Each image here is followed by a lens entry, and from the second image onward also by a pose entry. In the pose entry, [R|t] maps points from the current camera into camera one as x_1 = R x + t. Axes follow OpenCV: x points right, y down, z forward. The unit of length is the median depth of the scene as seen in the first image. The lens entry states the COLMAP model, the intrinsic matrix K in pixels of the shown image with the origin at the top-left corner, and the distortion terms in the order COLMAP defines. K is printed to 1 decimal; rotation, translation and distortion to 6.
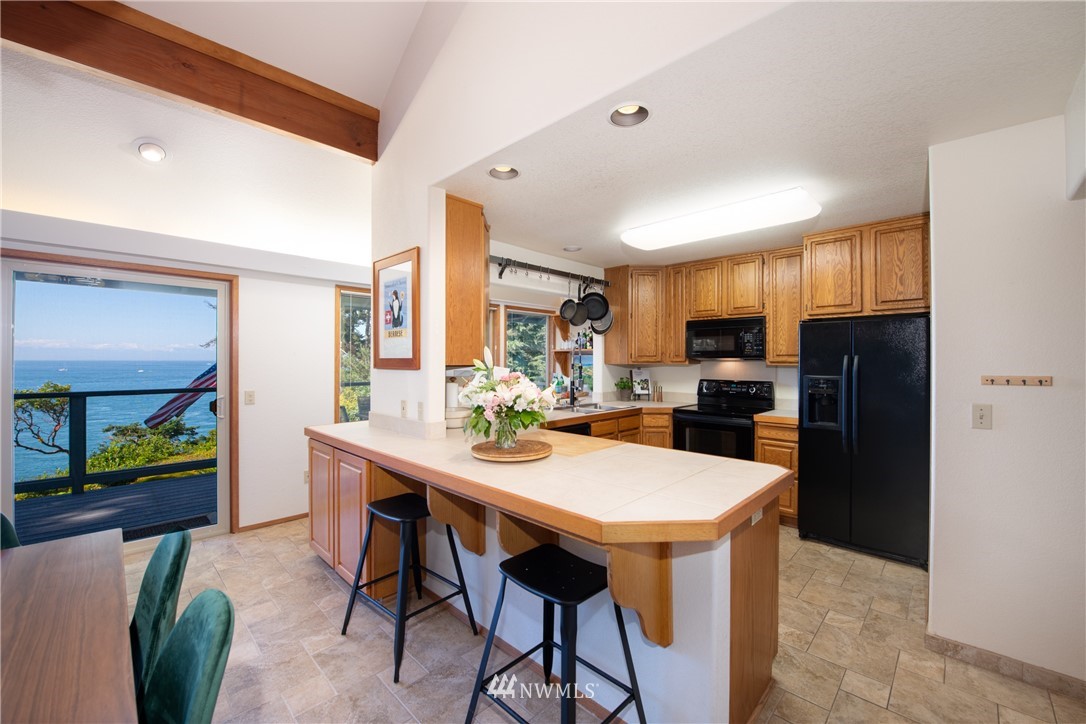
lens RADIAL K [[432.8, 0, 546.8], [0, 432.8, 360.1], [0, 0, 1]] dist [-0.019149, -0.000103]
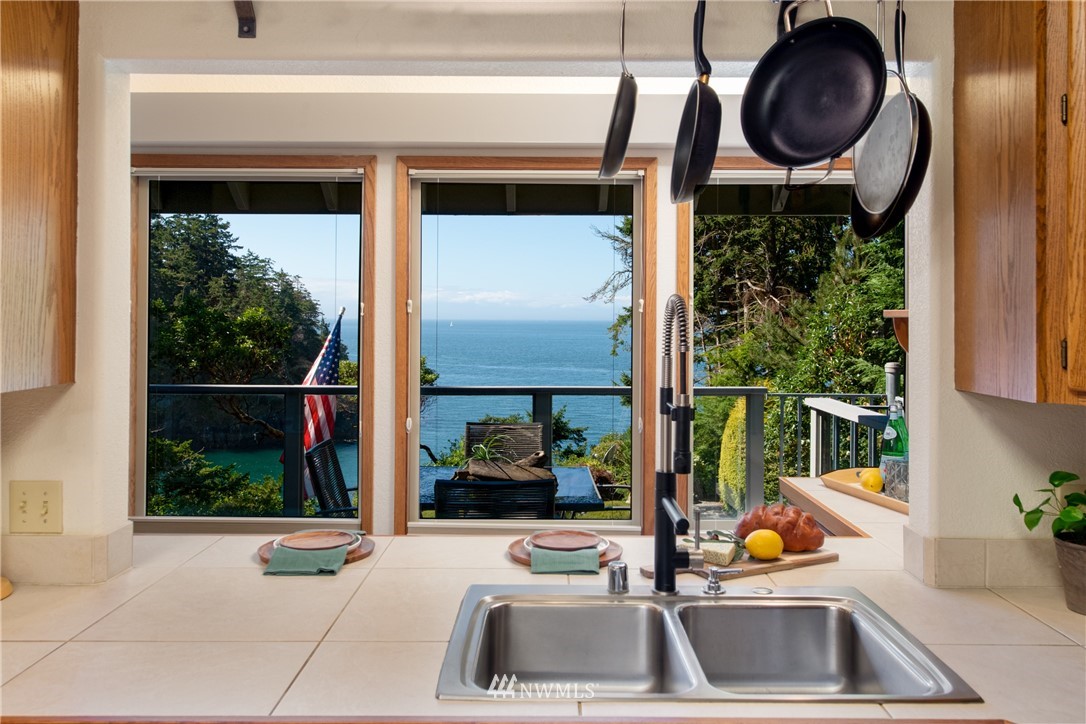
lens RADIAL K [[857.6, 0, 542.5], [0, 857.6, 315.9], [0, 0, 1]] dist [0.001629, 0.000962]
pose [[0.690895, -0.001345, -0.722953, 0.404341], [-0.001818, 0.999992, -0.003598, -0.031854], [0.722952, 0.003800, 0.690887, 0.869491]]
